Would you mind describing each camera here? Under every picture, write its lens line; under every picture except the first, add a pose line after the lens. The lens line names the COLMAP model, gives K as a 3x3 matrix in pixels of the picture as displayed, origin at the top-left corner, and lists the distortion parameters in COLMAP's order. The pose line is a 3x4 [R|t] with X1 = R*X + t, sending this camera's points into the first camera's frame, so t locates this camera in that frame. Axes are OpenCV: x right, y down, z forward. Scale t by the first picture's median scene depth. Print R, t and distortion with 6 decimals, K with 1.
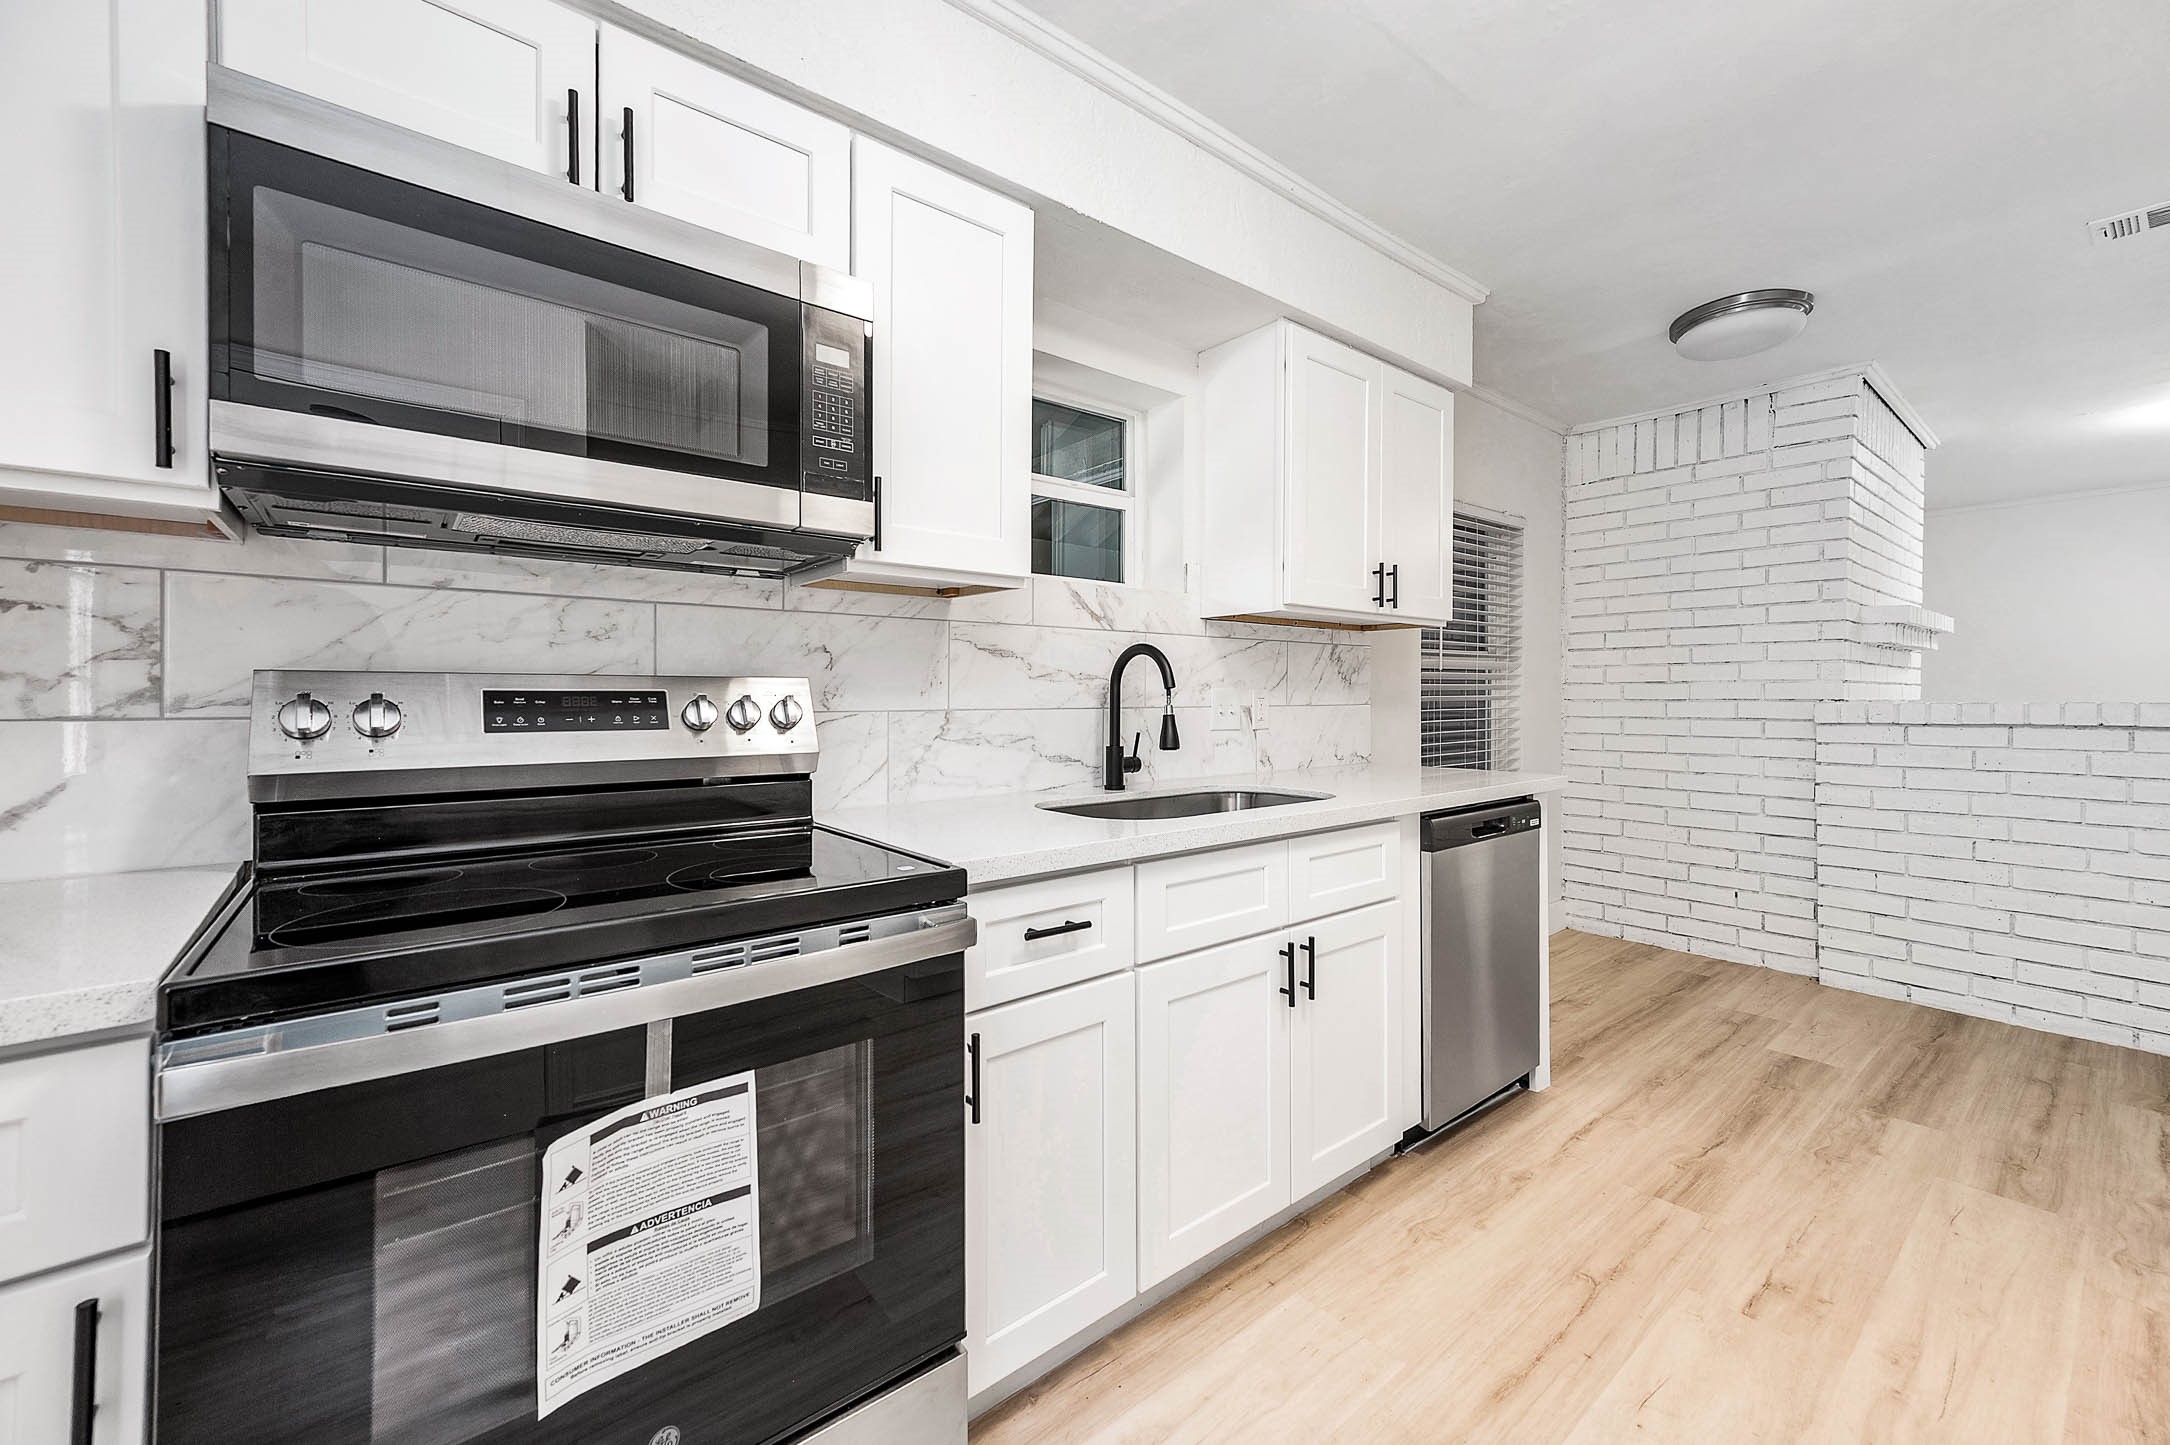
lens RADIAL K [[854.6, 0, 1087.2], [0, 854.6, 701.2], [0, 0, 1]] dist [0.014115, 0.000087]
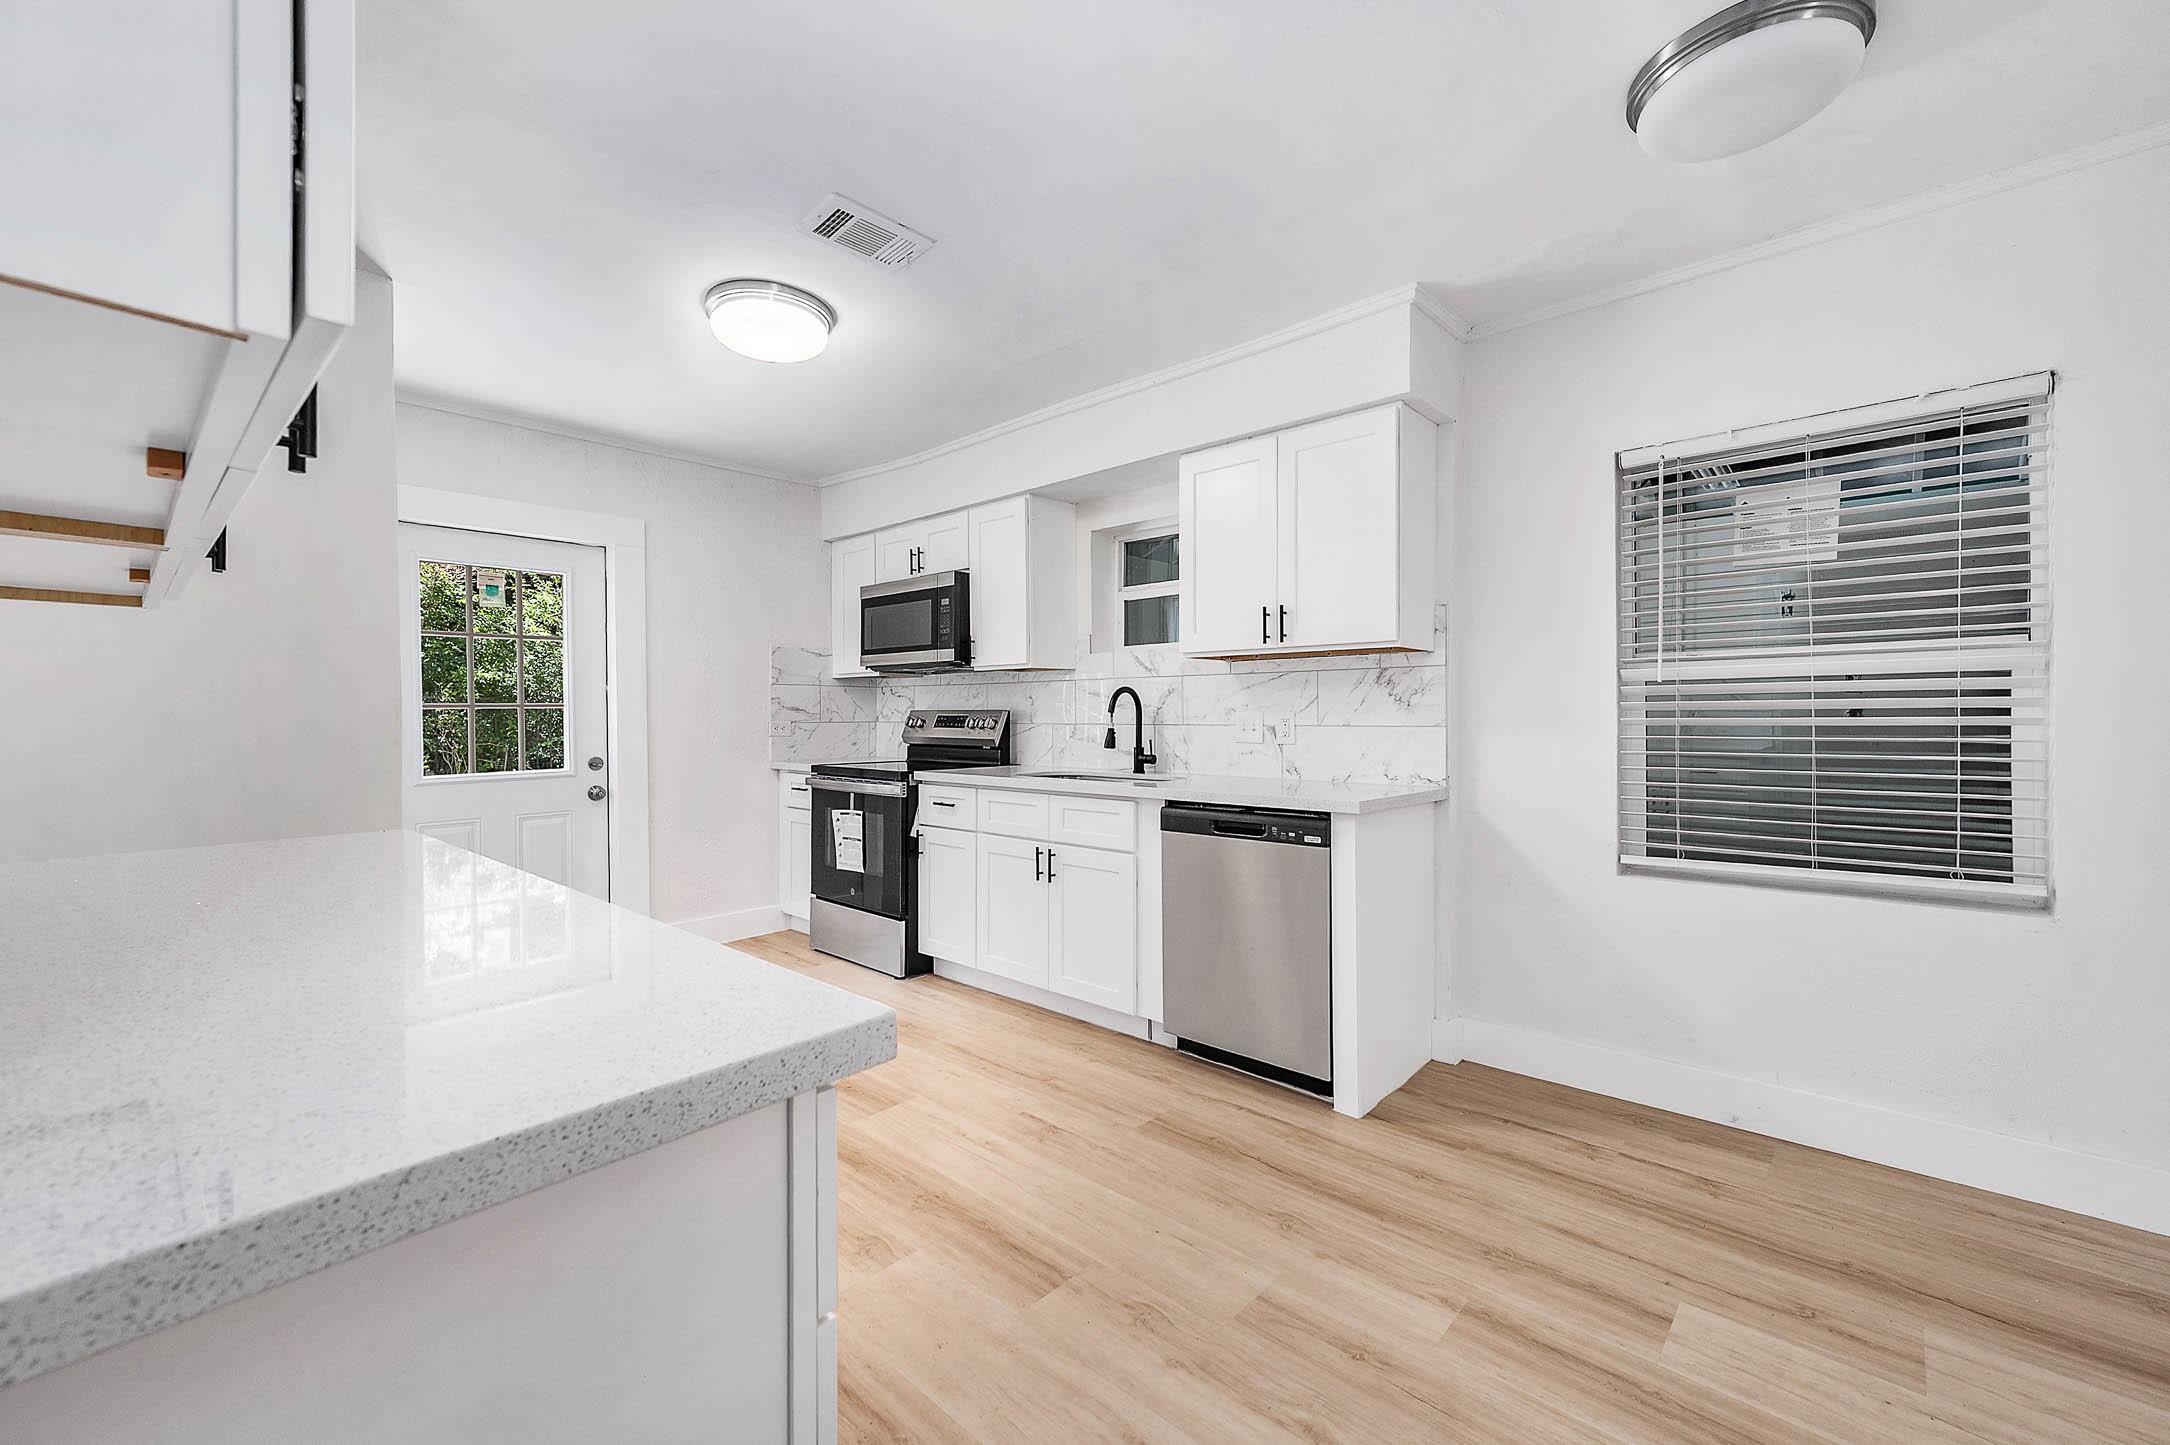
lens RADIAL K [[885.0, 0, 1085.0], [0, 885.0, 722.5], [0, 0, 1]] dist [0.020857, -0.000024]
pose [[0.150343, 0.011545, -0.988567, 1.789551], [-0.002302, 0.999933, 0.011328, -0.015524], [0.988631, 0.000572, 0.150359, 0.655868]]
